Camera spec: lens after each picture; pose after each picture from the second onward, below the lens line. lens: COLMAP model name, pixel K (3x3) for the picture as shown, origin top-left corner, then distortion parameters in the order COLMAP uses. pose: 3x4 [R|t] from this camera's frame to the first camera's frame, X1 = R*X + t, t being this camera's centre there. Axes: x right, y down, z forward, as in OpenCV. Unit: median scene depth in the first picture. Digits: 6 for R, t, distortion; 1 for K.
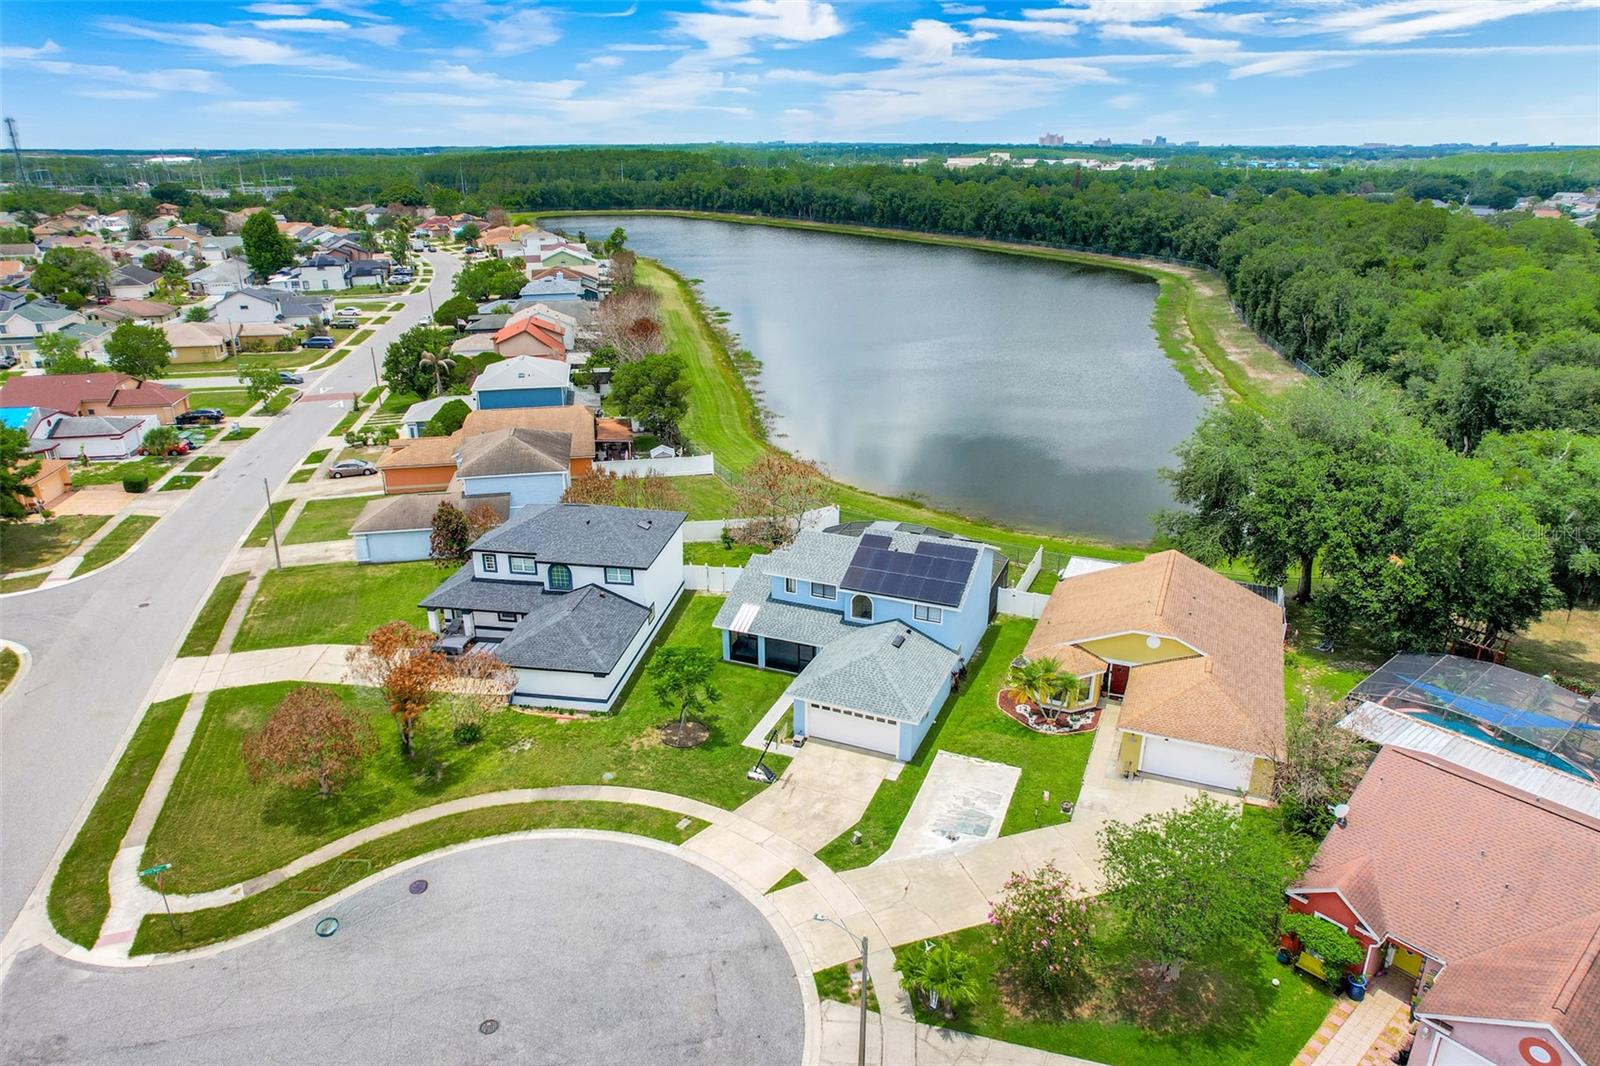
lens RADIAL K [[1033.1, 0, 800.0], [0, 1033.1, 533.0], [0, 0, 1]] dist [-0.068852, 0.066893]
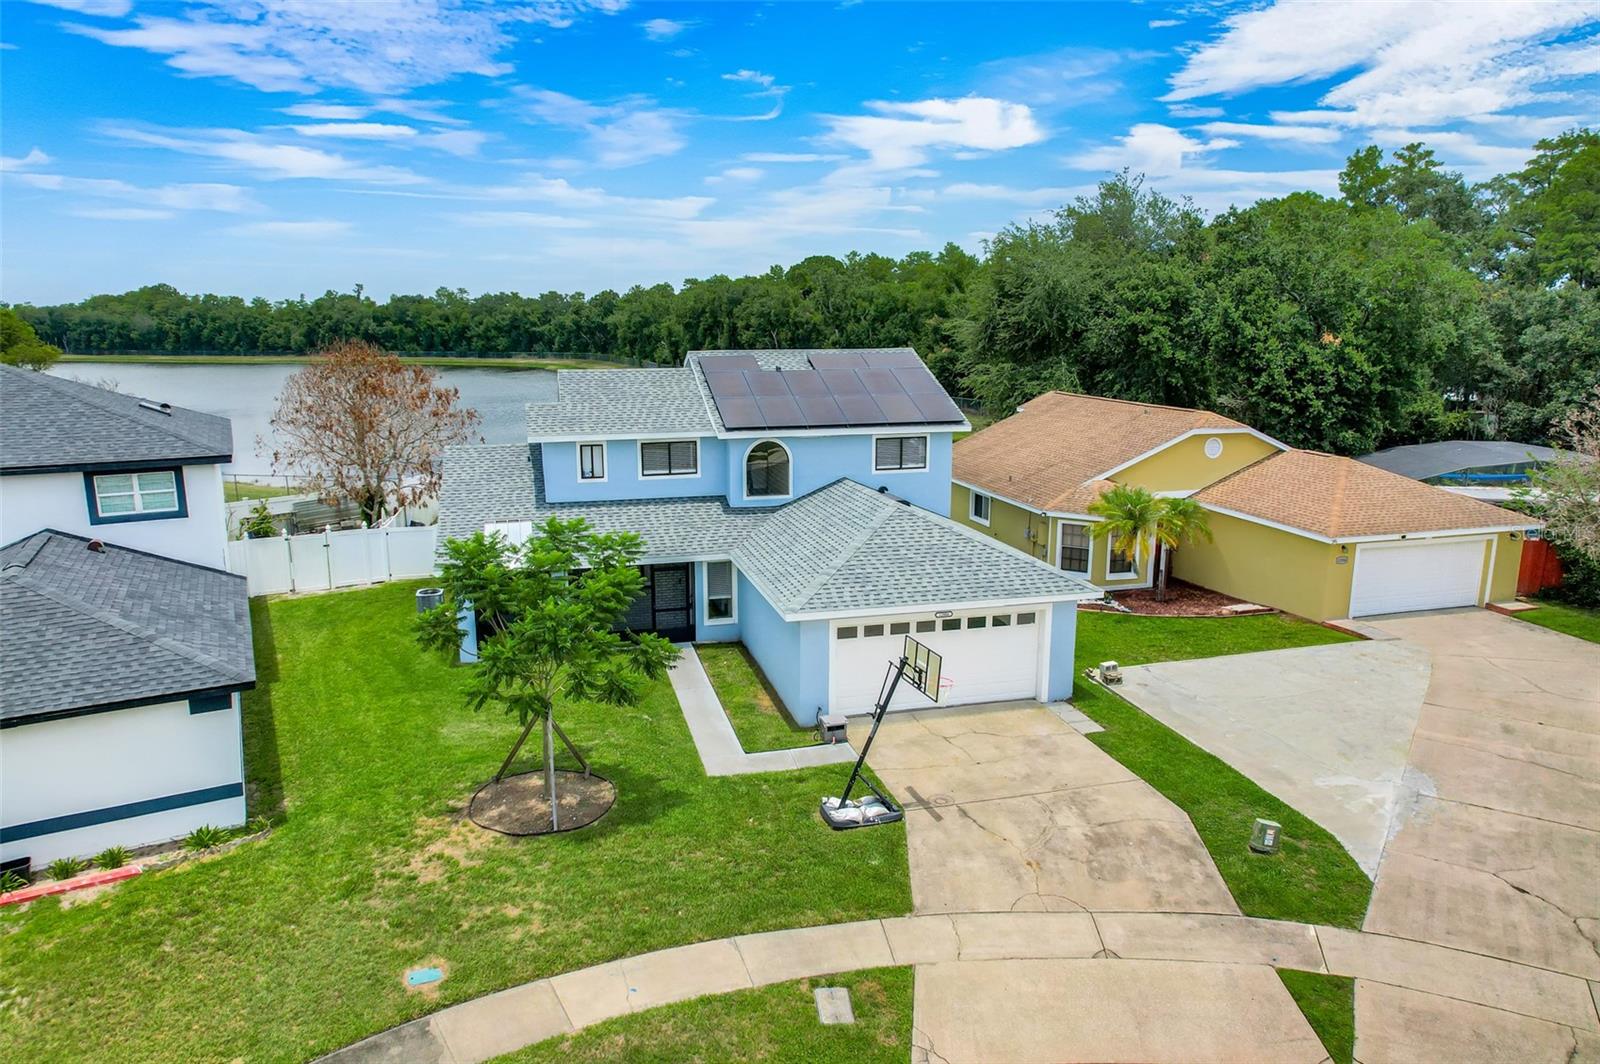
lens RADIAL K [[1033.1, 0, 800.0], [0, 1033.1, 532.0], [0, 0, 1]] dist [-0.068852, 0.066893]
pose [[0.789318, -0.123044, 0.601529, -0.214696], [0.219201, 0.971623, -0.088885, 0.142293], [-0.573522, 0.202014, 0.793891, 0.598390]]
